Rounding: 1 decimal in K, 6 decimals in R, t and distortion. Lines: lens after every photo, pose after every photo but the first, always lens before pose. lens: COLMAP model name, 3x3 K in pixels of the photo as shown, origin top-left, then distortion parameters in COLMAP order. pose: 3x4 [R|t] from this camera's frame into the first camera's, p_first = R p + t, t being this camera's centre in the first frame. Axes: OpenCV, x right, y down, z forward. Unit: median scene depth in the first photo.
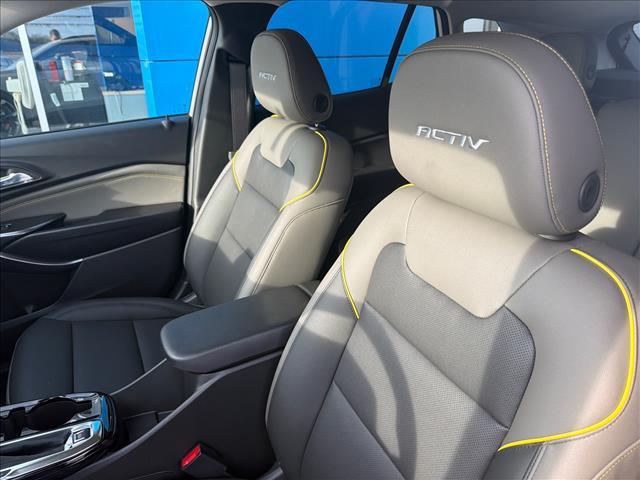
lens RADIAL K [[439.9, 0, 320.0], [0, 439.9, 240.0], [0, 0, 1]] dist [0.047840, -0.080568]
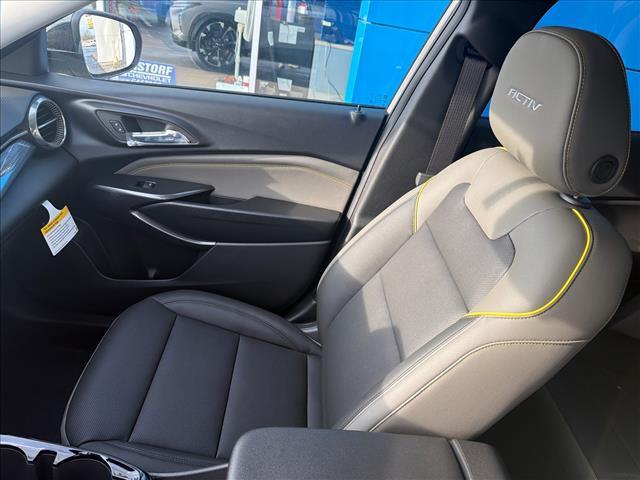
lens RADIAL K [[439.9, 0, 320.0], [0, 439.9, 240.0], [0, 0, 1]] dist [0.047840, -0.080568]
pose [[0.887550, 0.345487, -0.304784, -0.091890], [-0.325814, 0.938419, 0.114954, -0.128049], [0.325731, -0.002725, 0.945459, 0.250867]]
